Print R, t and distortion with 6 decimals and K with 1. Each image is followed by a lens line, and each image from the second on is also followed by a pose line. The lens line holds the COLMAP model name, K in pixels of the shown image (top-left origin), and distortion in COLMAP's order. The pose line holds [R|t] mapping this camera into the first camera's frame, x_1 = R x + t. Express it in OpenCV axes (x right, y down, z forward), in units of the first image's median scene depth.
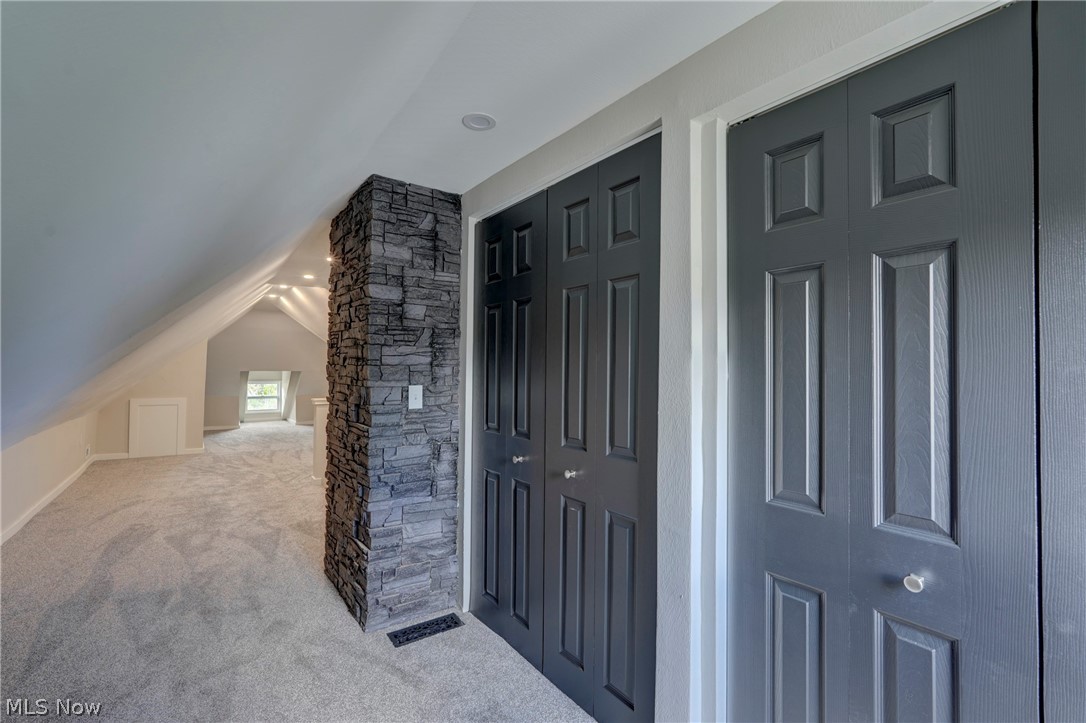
lens RADIAL K [[474.0, 0, 543.0], [0, 474.0, 361.5], [0, 0, 1]] dist [-0.017096, 0.009180]
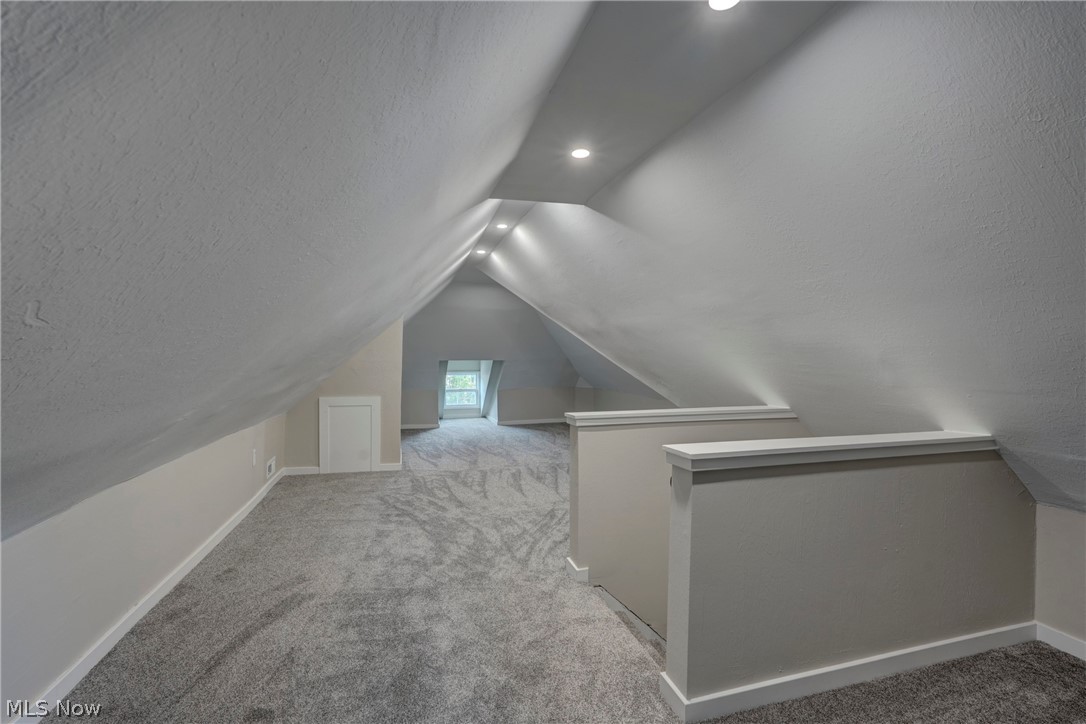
lens RADIAL K [[474.0, 0, 543.0], [0, 474.0, 362.0], [0, 0, 1]] dist [-0.017096, 0.009180]
pose [[0.941128, -0.001903, -0.338046, -0.217794], [0.010882, 0.999636, 0.024668, 0.004922], [0.337877, -0.026895, 0.940806, 0.320597]]
